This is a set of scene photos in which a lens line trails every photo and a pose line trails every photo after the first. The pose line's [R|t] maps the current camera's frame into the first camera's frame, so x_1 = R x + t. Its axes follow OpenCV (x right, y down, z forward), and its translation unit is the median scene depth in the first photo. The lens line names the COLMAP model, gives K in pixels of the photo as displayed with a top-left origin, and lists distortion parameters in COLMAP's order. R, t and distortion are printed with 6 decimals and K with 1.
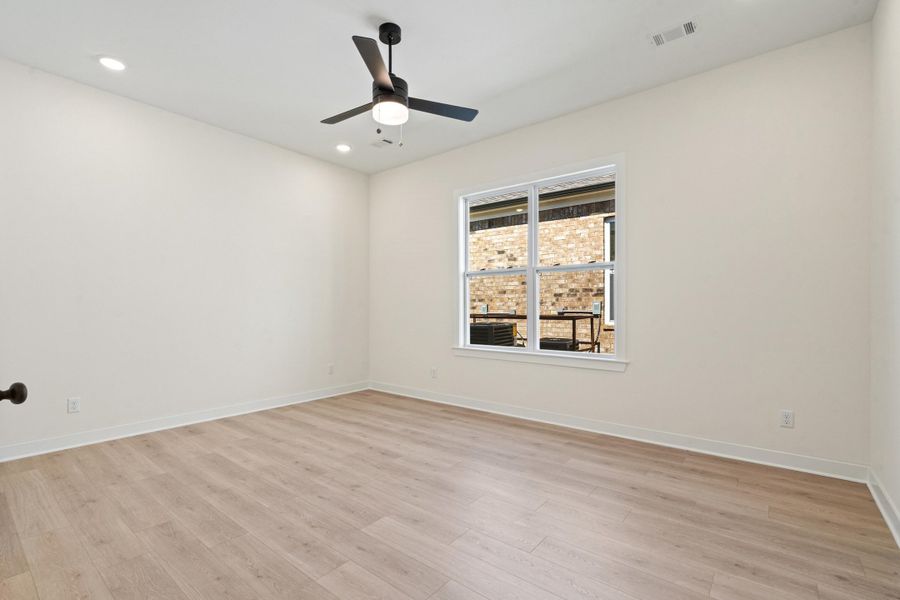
lens RADIAL K [[411.1, 0, 447.1], [0, 411.1, 303.1], [0, 0, 1]] dist [-0.003105, -0.000465]
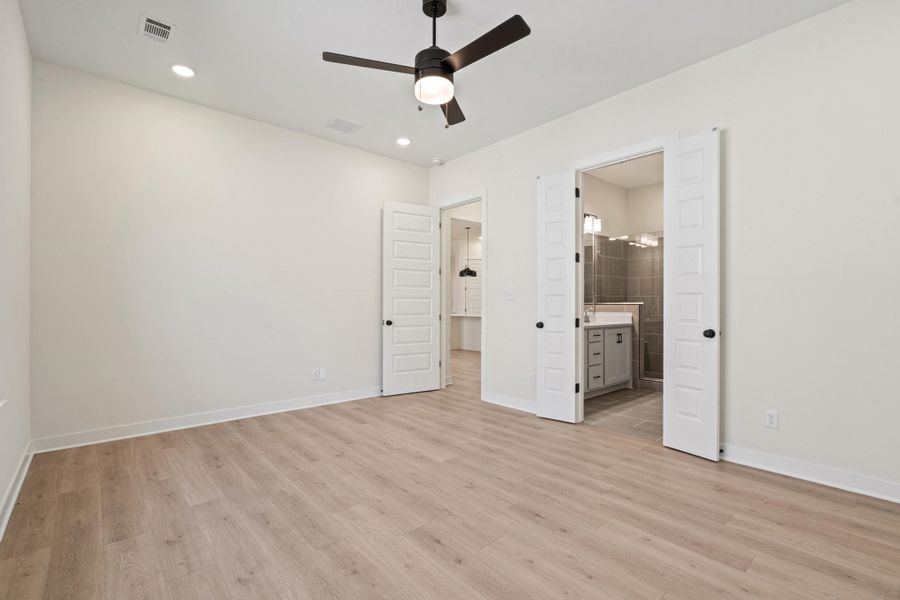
lens RADIAL K [[411.1, 0, 447.1], [0, 411.1, 303.1], [0, 0, 1]] dist [-0.003105, -0.000465]
pose [[-0.984858, -0.000810, 0.173359, -0.325388], [-0.002383, 0.999958, -0.008867, 0.018397], [-0.173345, -0.009146, -0.984819, 1.893931]]
